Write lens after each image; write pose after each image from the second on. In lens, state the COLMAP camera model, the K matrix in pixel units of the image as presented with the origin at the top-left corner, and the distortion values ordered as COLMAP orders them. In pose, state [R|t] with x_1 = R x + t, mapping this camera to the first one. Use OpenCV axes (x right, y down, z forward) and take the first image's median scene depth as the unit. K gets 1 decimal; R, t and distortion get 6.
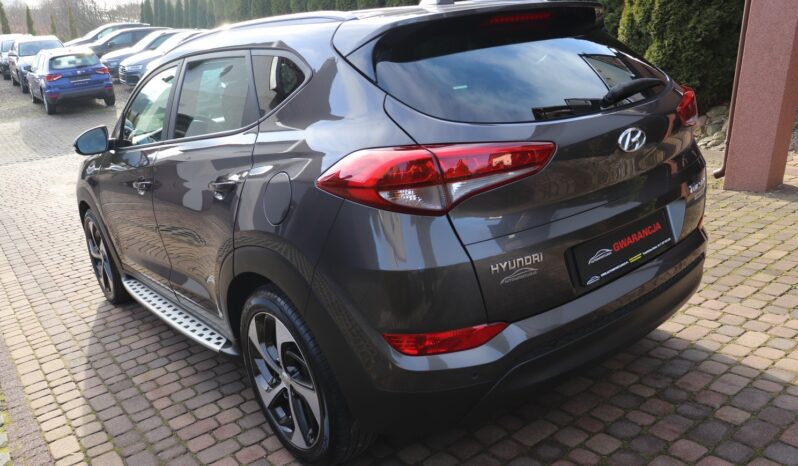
lens RADIAL K [[664.0, 0, 397.4], [0, 664.0, 233.4], [0, 0, 1]] dist [-0.175440, 0.138528]
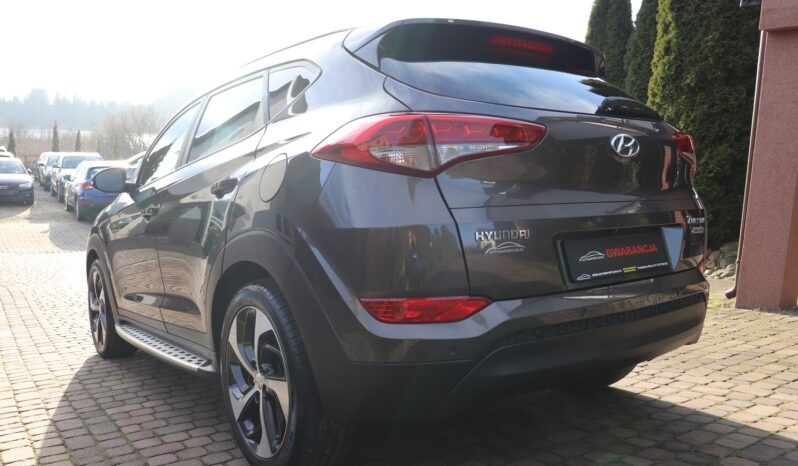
lens RADIAL K [[664.0, 0, 397.8], [0, 664.0, 232.2], [0, 0, 1]] dist [-0.175440, 0.138528]
pose [[0.996045, 0.080736, -0.037093, 0.041429], [-0.087293, 0.967041, -0.239189, 0.195312], [0.016559, 0.241481, 0.970264, 0.028840]]
